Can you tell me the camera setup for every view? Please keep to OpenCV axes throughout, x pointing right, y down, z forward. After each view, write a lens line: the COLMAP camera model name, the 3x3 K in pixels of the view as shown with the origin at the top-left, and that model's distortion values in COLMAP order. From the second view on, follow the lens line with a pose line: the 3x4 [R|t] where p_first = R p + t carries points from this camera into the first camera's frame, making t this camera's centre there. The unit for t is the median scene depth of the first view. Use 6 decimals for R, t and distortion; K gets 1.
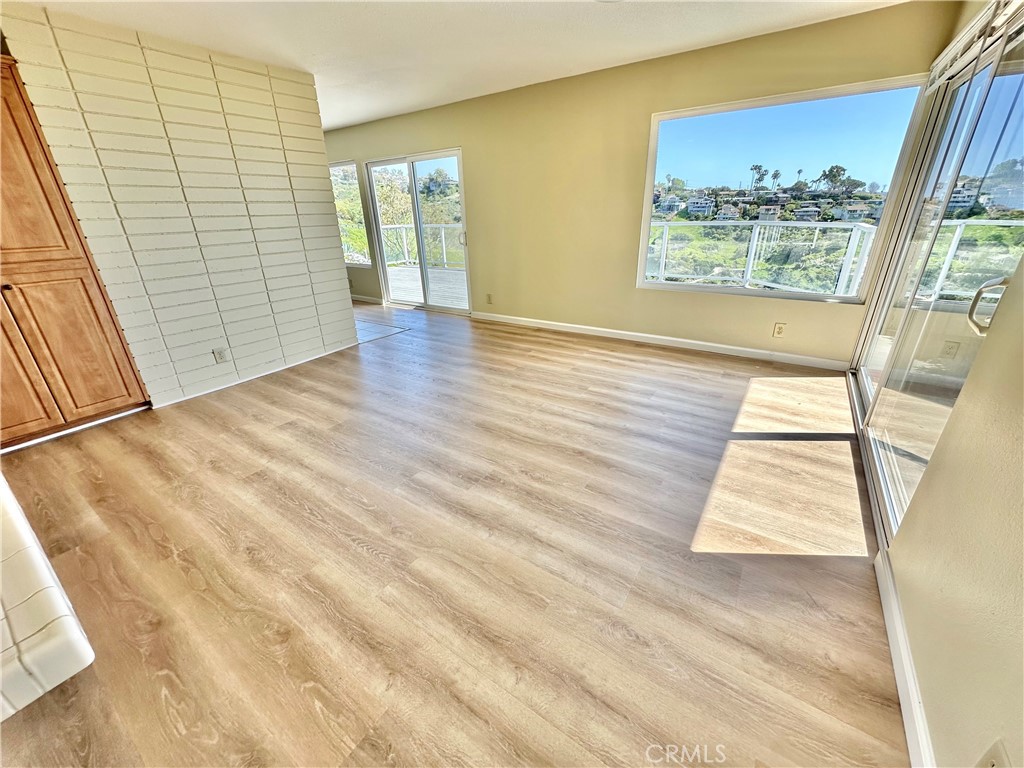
lens RADIAL K [[407.2, 0, 515.0], [0, 407.2, 381.5], [0, 0, 1]] dist [-0.002905, 0.000375]
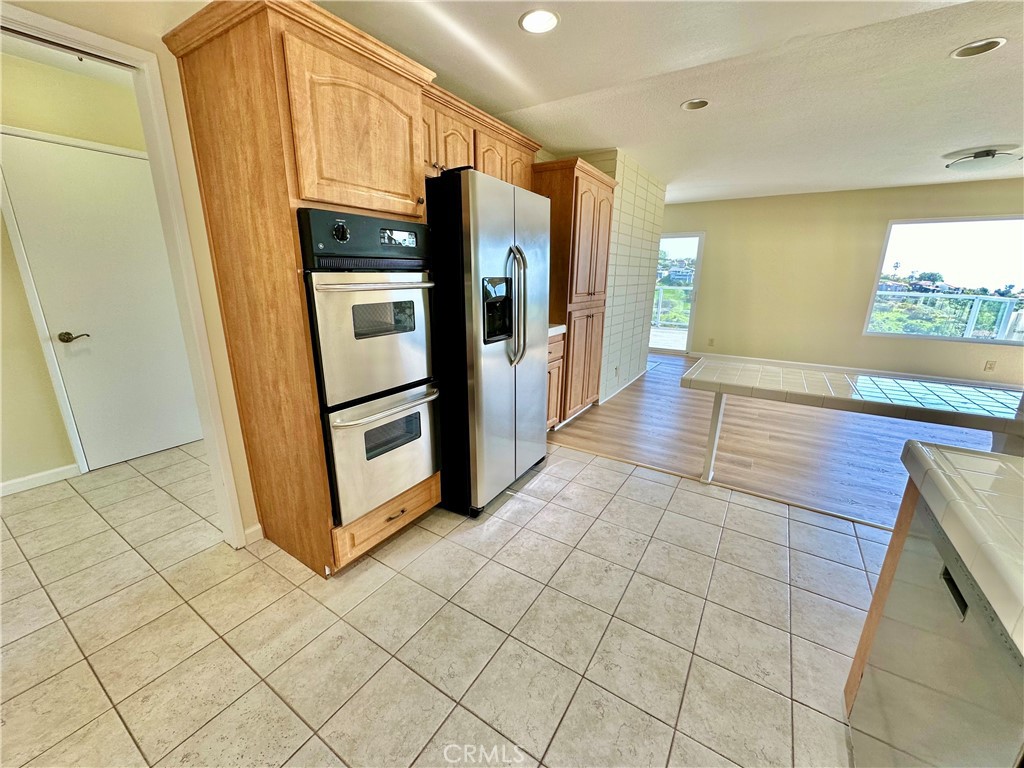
lens RADIAL K [[407.2, 0, 510.6], [0, 407.2, 382.7], [0, 0, 1]] dist [-0.002905, 0.000375]
pose [[0.999027, 0.030184, 0.032150, -1.529446], [-0.025693, 0.990925, -0.131935, 0.228293], [-0.035841, 0.130981, 0.990737, -0.487037]]
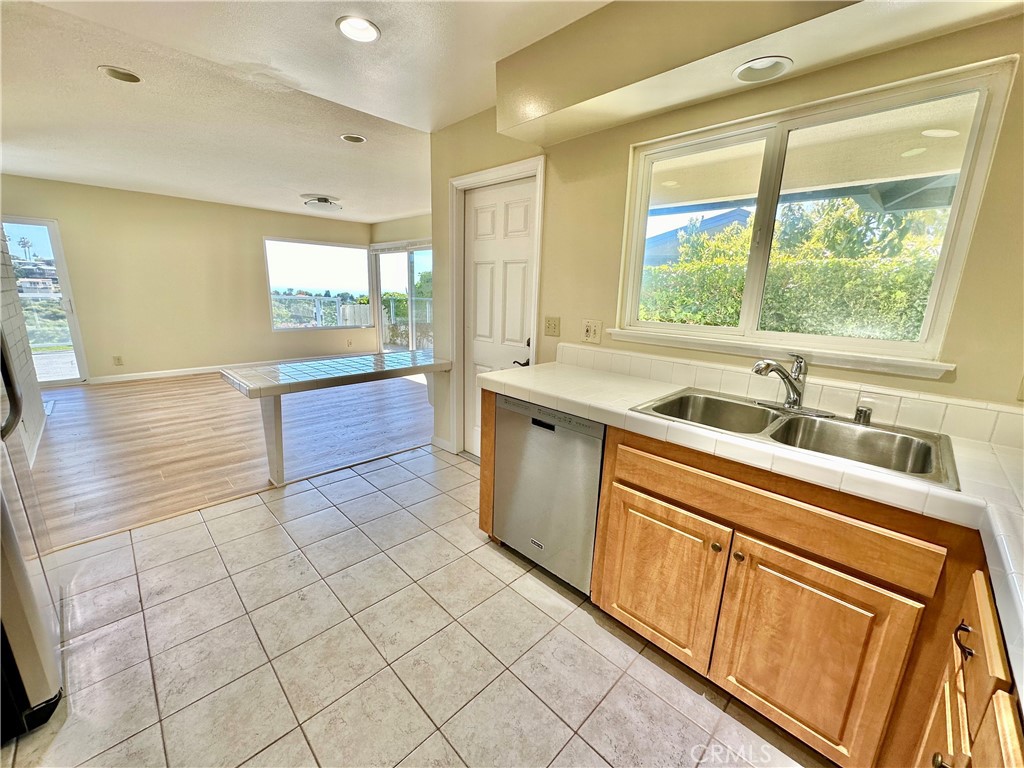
lens RADIAL K [[407.2, 0, 509.9], [0, 407.2, 382.6], [0, 0, 1]] dist [-0.002905, 0.000375]
pose [[0.185406, -0.185089, 0.965073, -1.858636], [0.347330, 0.931050, 0.111837, 0.167524], [-0.919232, 0.314463, 0.236909, -0.312364]]
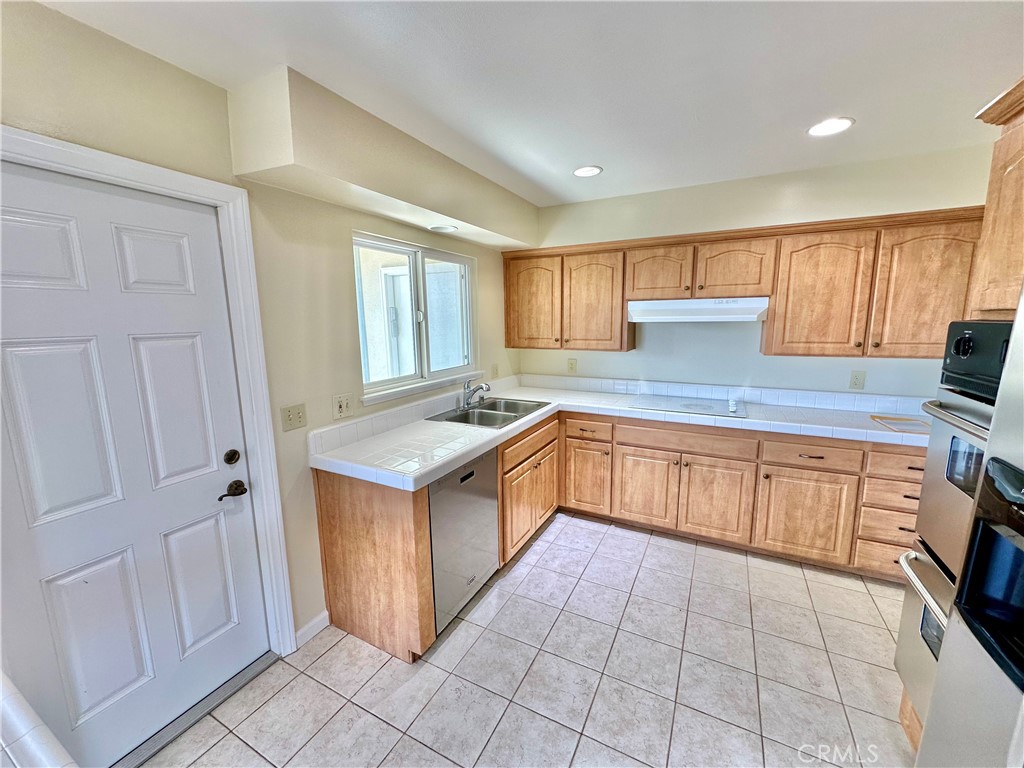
lens RADIAL K [[407.2, 0, 510.6], [0, 407.2, 382.6], [0, 0, 1]] dist [-0.002905, 0.000375]
pose [[-0.992923, 0.057267, -0.104037, -1.191848], [-0.006280, 0.849505, 0.527543, -0.267790], [0.118591, 0.524463, -0.843134, 0.434239]]
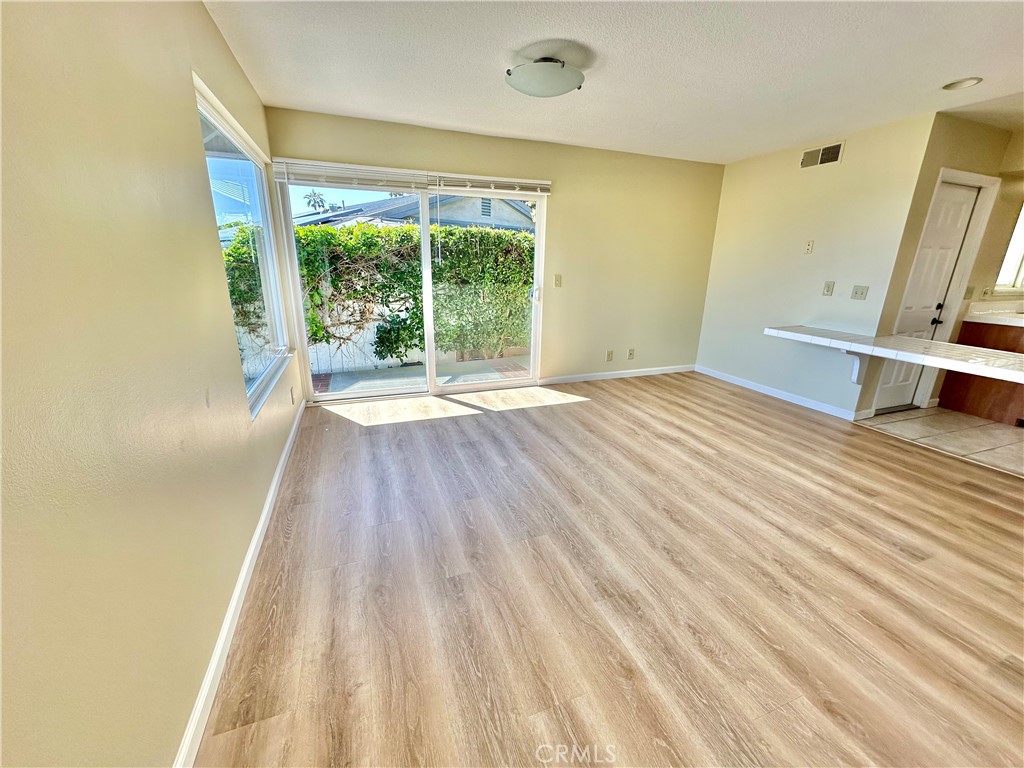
lens RADIAL K [[409.0, 0, 514.1], [0, 409.0, 384.2], [0, 0, 1]] dist [-0.010697, 0.001361]
pose [[-0.814394, -0.149697, 0.560672, -0.375417], [0.229470, 0.804341, 0.548069, -0.756617], [-0.533015, 0.575001, -0.620700, 1.830522]]
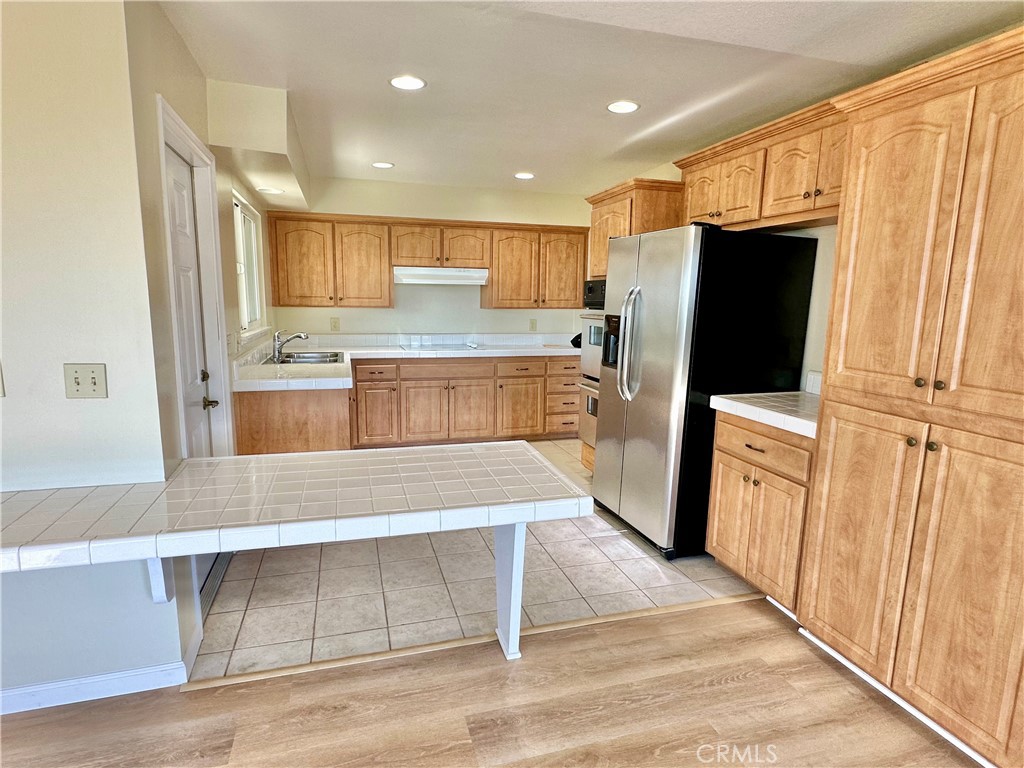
lens RADIAL K [[563.1, 0, 503.8], [0, 563.1, 386.4], [0, 0, 1]] dist [-0.006534, -0.000087]
pose [[-0.643641, 0.138350, -0.752719, -0.309148], [-0.292147, 0.864632, 0.408732, -0.418467], [0.707373, 0.482981, -0.516094, 0.893812]]
